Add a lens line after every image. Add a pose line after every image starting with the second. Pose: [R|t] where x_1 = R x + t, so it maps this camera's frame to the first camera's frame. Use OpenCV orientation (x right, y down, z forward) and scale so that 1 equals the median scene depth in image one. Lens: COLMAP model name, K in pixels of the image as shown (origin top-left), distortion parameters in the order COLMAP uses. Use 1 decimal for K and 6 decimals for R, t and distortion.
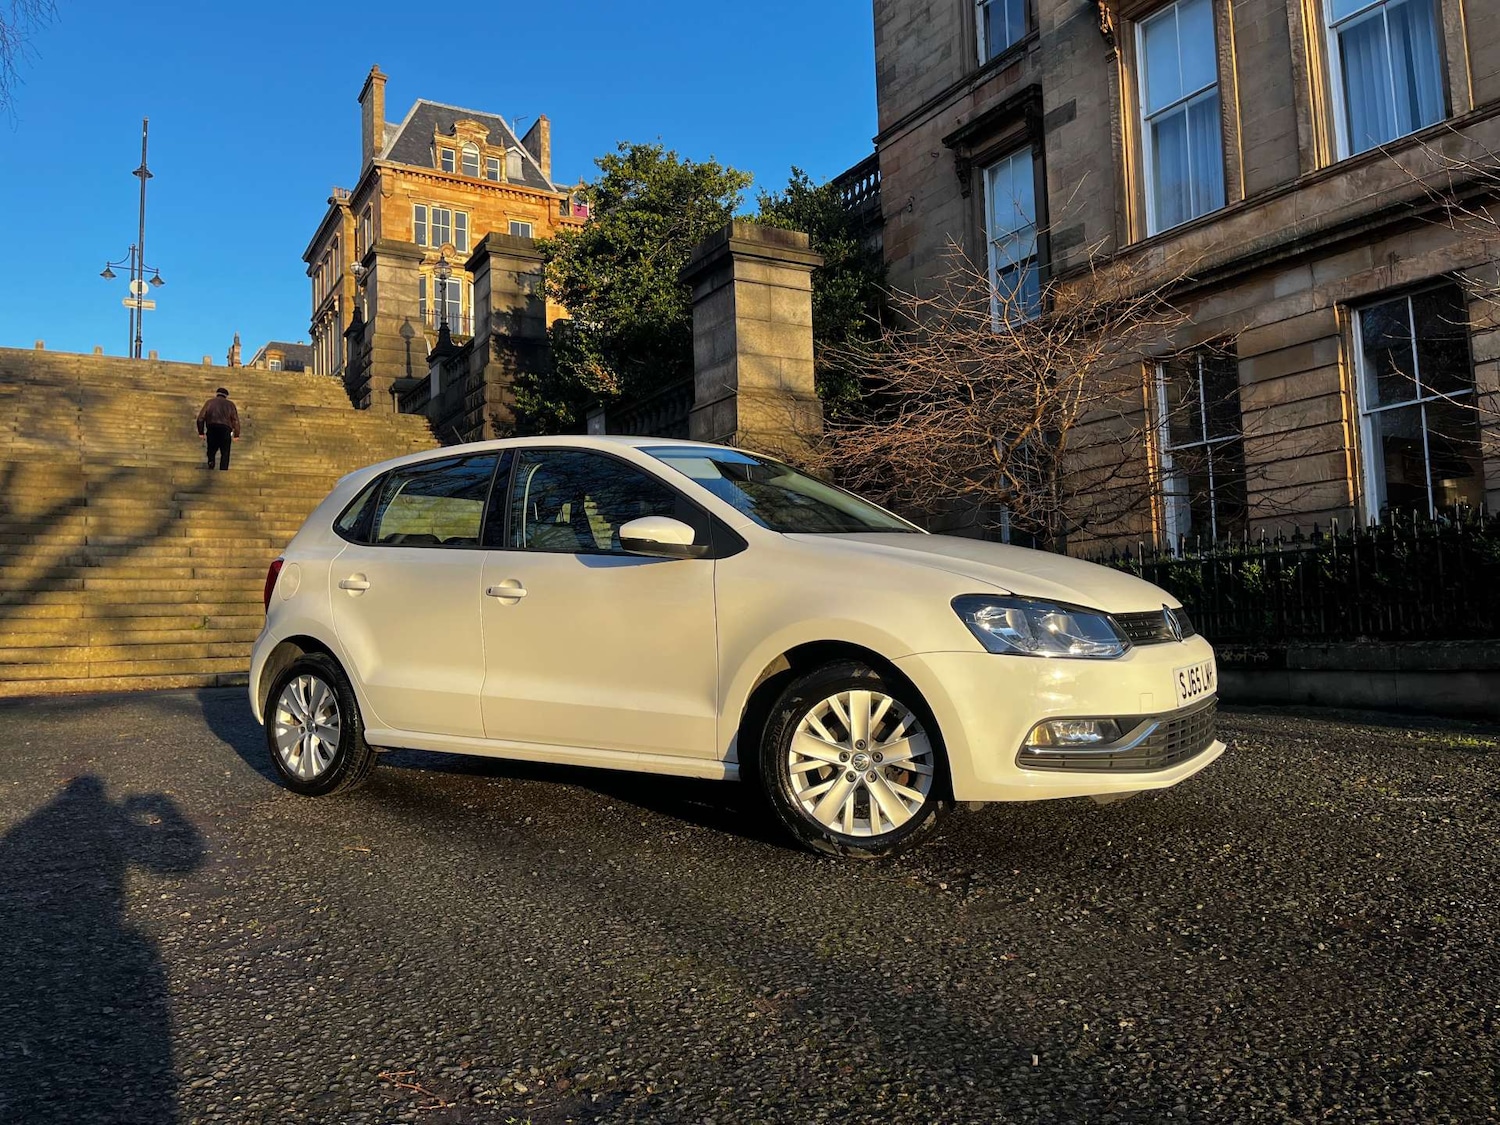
lens RADIAL K [[1141.4, 0, 731.4], [0, 1141.4, 550.7], [0, 0, 1]] dist [0.075069, -0.104563]
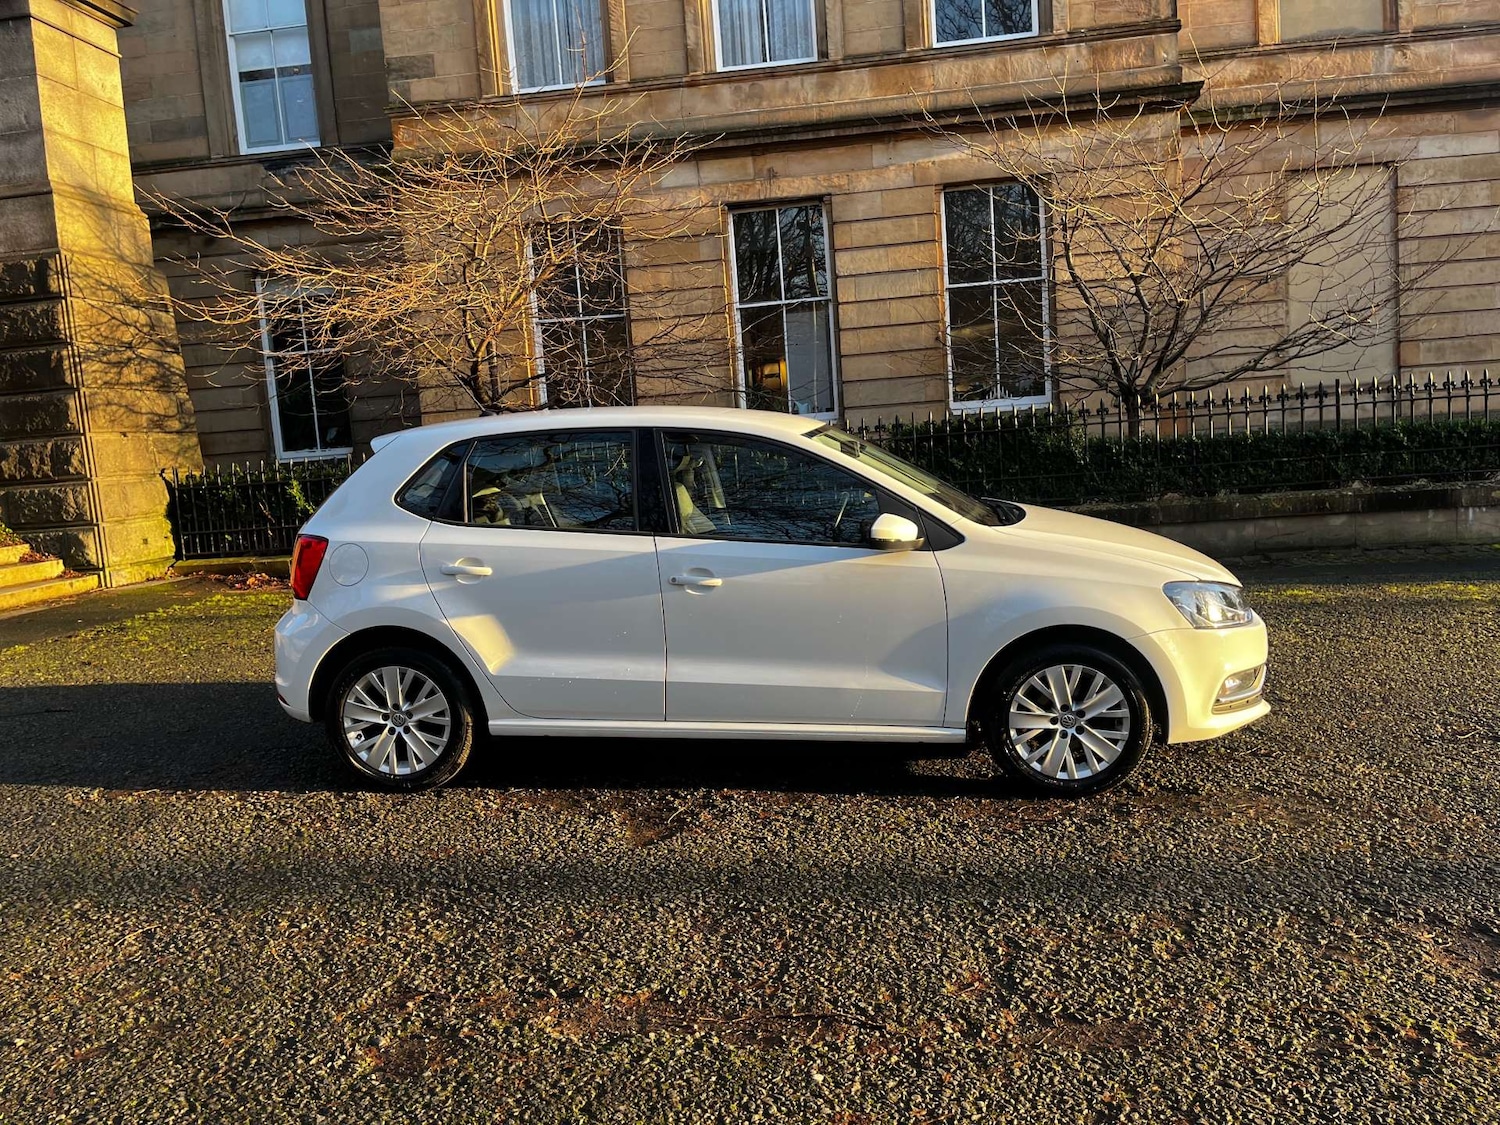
lens RADIAL K [[1141.4, 0, 737.5], [0, 1141.4, 551.4], [0, 0, 1]] dist [0.075069, -0.104563]
pose [[0.600421, -0.093648, 0.794182, -0.291195], [-0.014230, 0.991711, 0.127698, -0.018126], [-0.799558, -0.087973, 0.594111, 0.231348]]
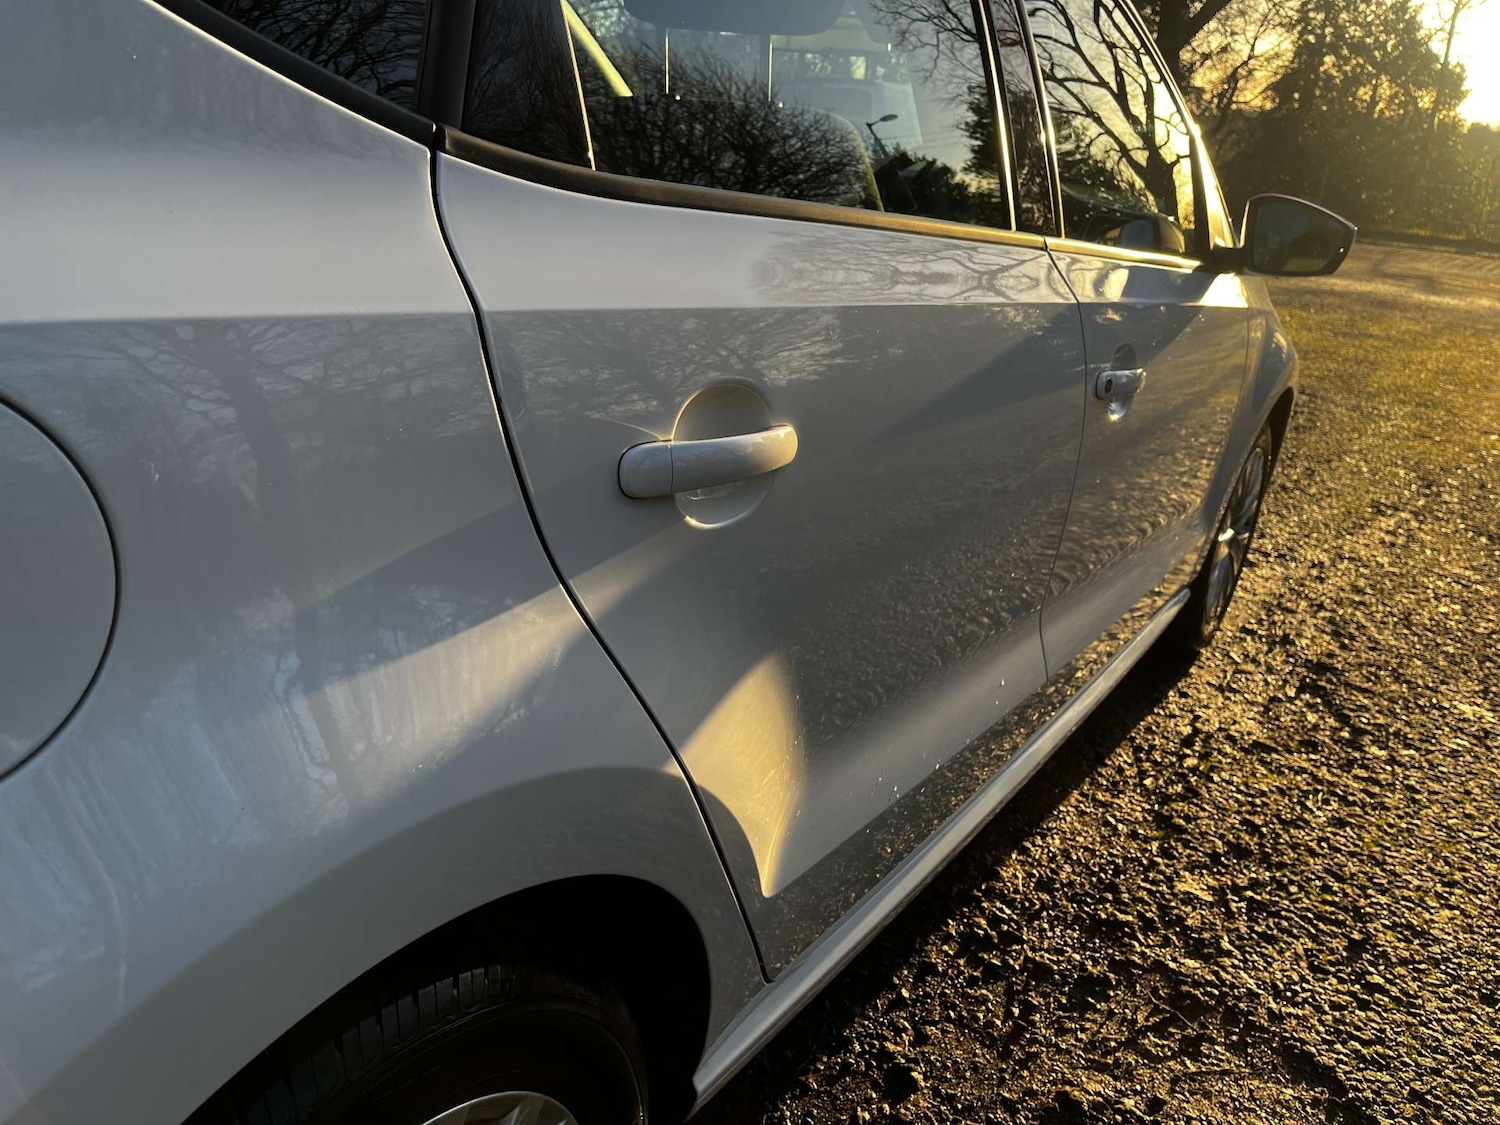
lens RADIAL K [[1141.4, 0, 745.9], [0, 1141.4, 556.4], [0, 0, 1]] dist [0.075069, -0.104563]
pose [[-0.431075, -0.327883, 0.840635, -0.176591], [-0.119153, 0.944168, 0.307164, 0.006745], [-0.894414, 0.032247, -0.446076, 0.429834]]
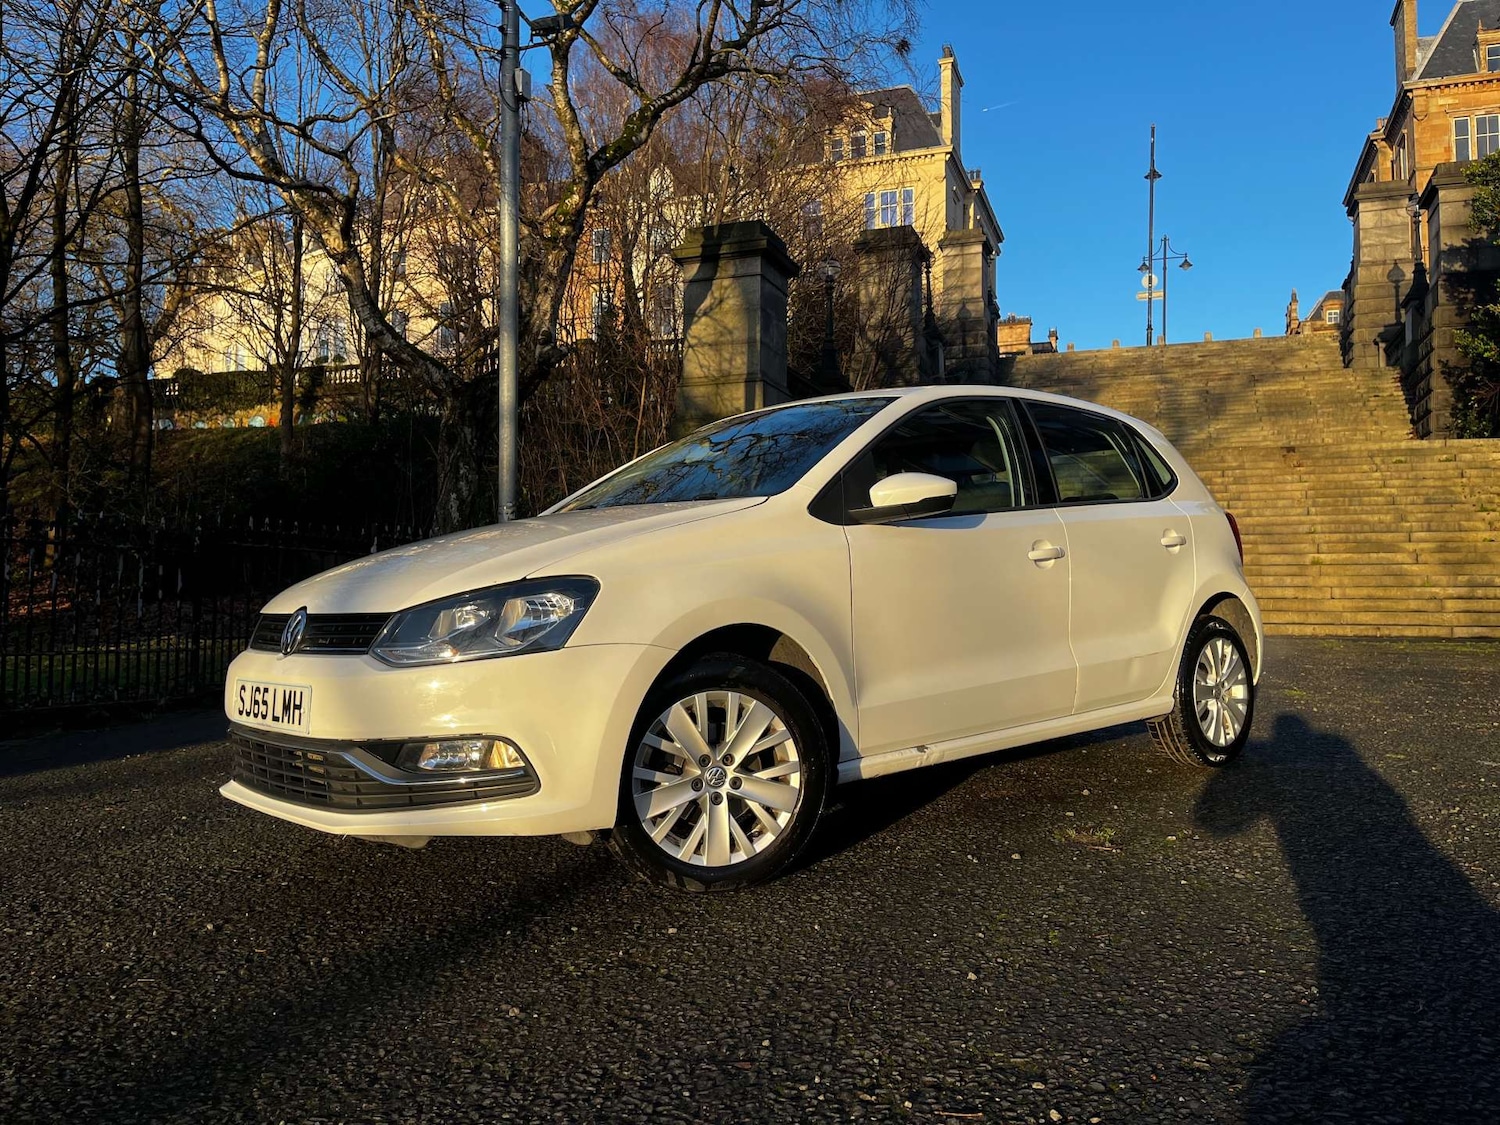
lens RADIAL K [[1141.4, 0, 742.7], [0, 1141.4, 559.2], [0, 0, 1]] dist [0.075069, -0.104563]
pose [[0.635980, -0.001891, -0.771703, 0.222454], [0.036231, 0.998967, 0.027410, -0.007335], [0.770855, -0.045392, 0.635392, -0.052716]]
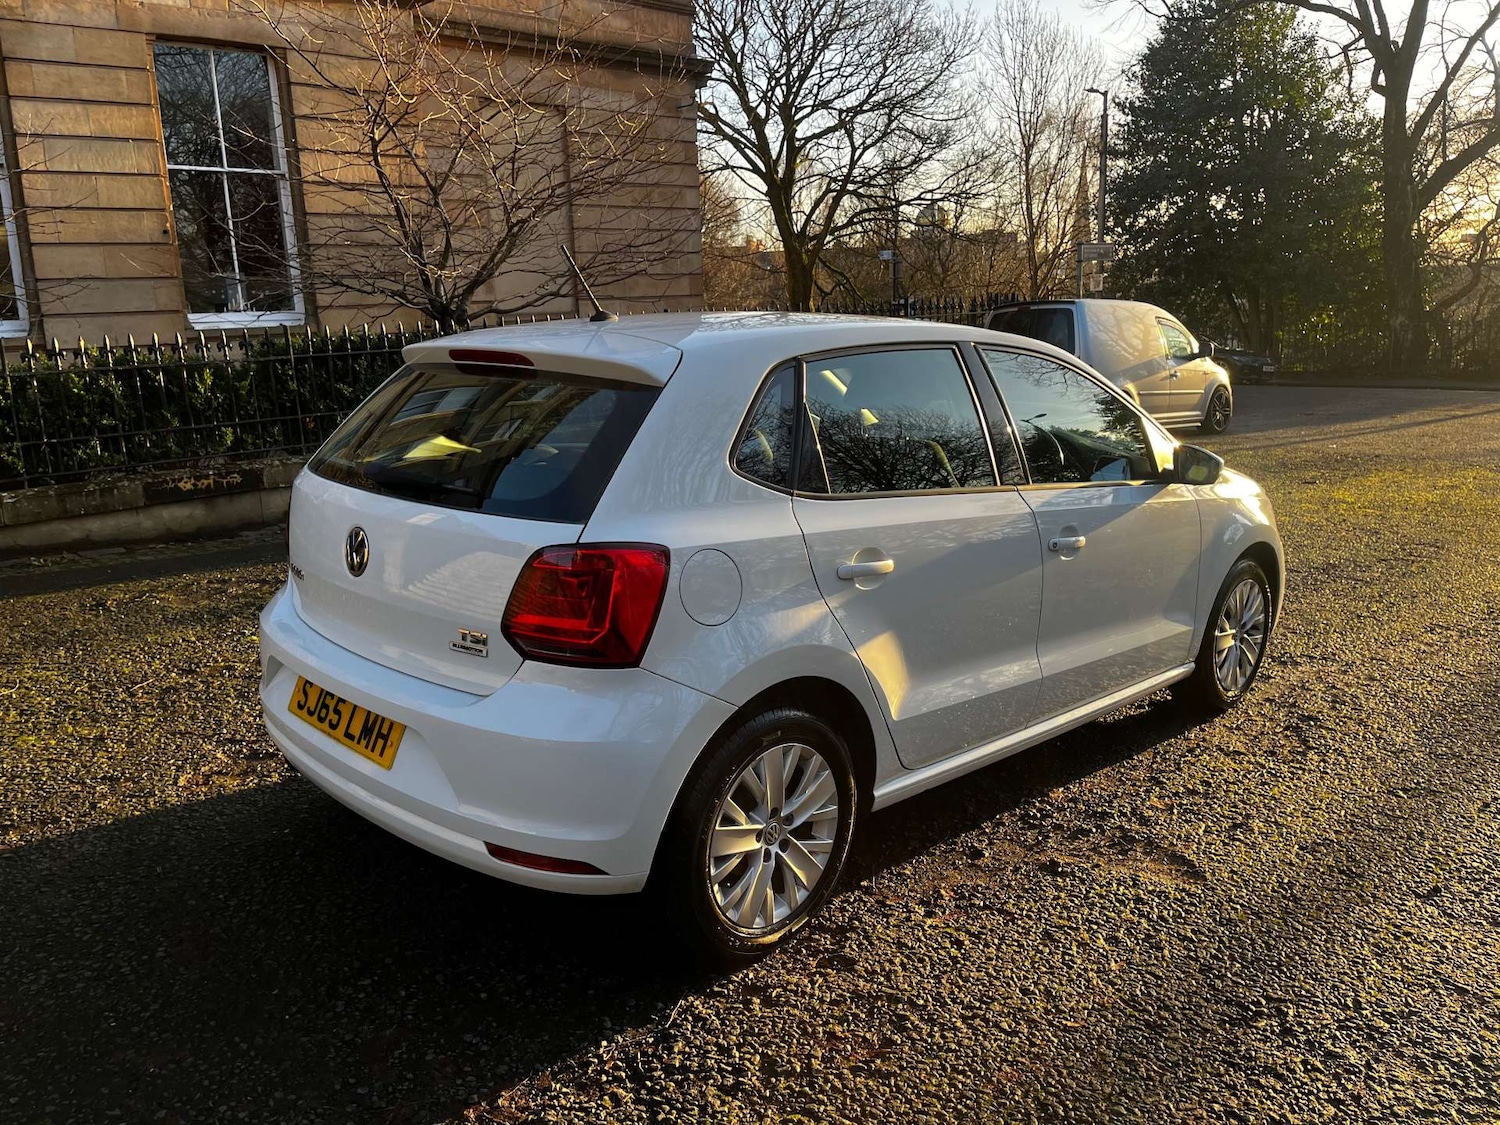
lens RADIAL K [[1141.4, 0, 734.9], [0, 1141.4, 556.2], [0, 0, 1]] dist [0.075069, -0.104563]
pose [[-0.227023, -0.175579, 0.957931, -0.275742], [-0.037971, 0.984462, 0.171443, -0.009799], [-0.973149, 0.002548, -0.230163, 0.462064]]
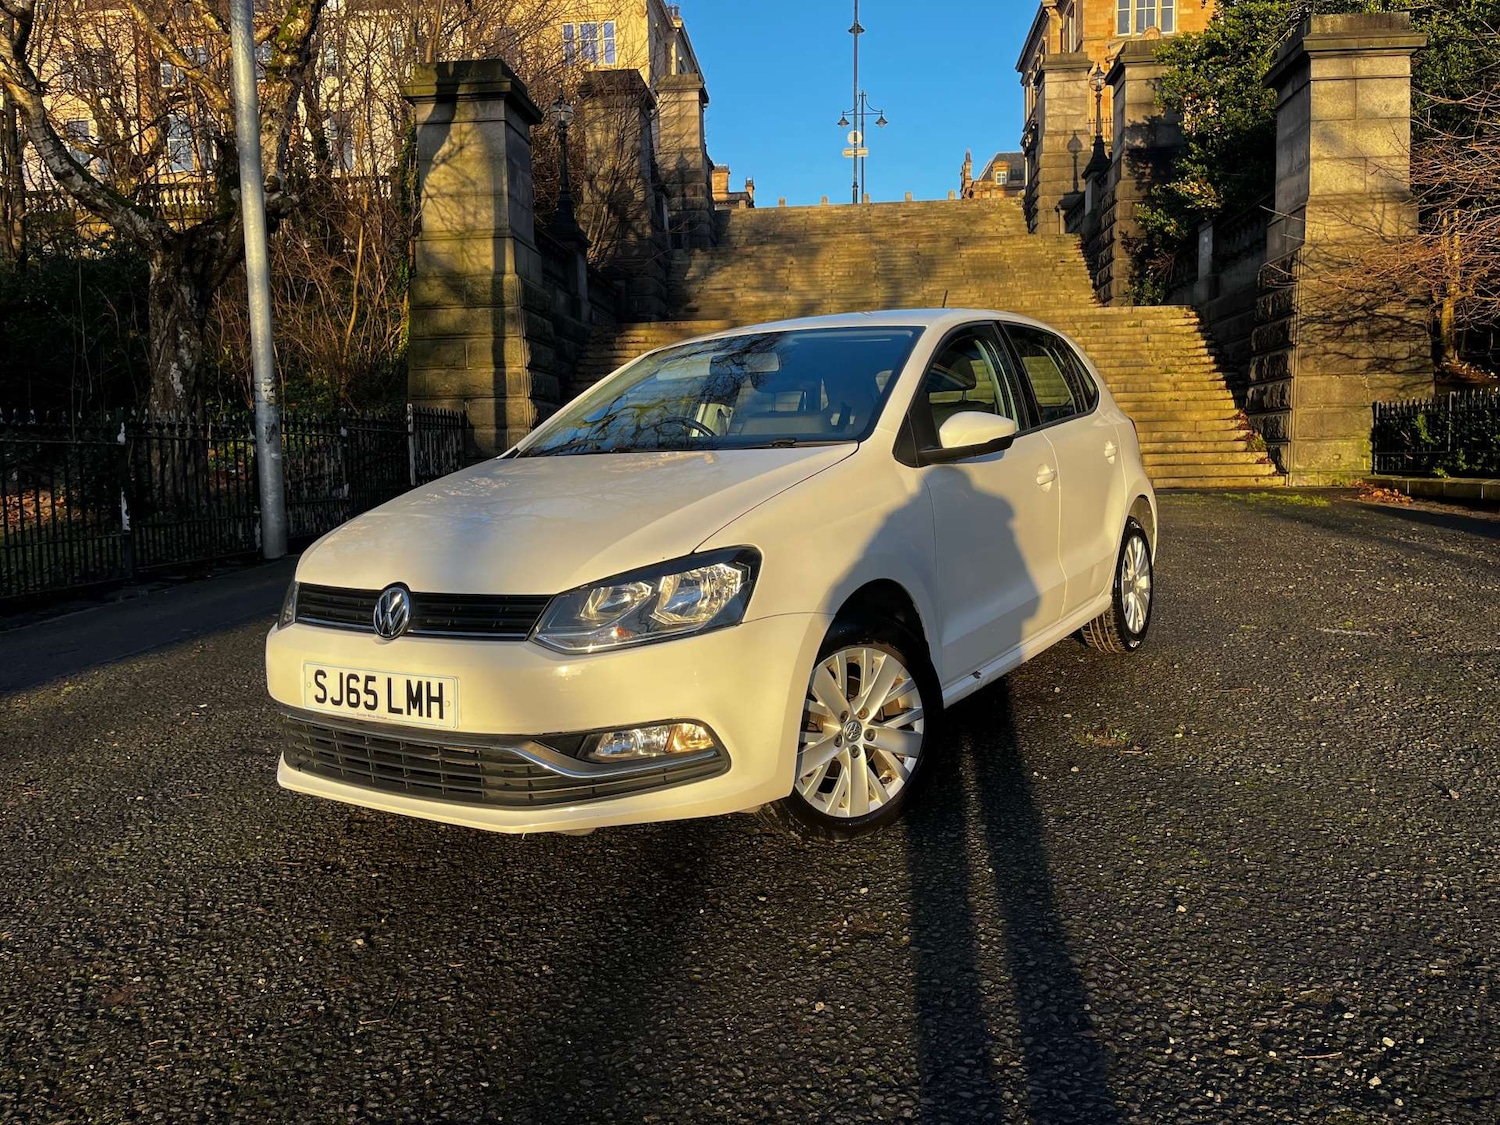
lens RADIAL K [[1141.4, 0, 753.4], [0, 1141.4, 547.9], [0, 0, 1]] dist [0.075069, -0.104563]
pose [[0.819844, 0.055156, -0.569925, 0.178971], [0.042939, 0.986625, 0.157251, -0.023619], [0.570975, -0.153394, 0.806510, -0.088547]]
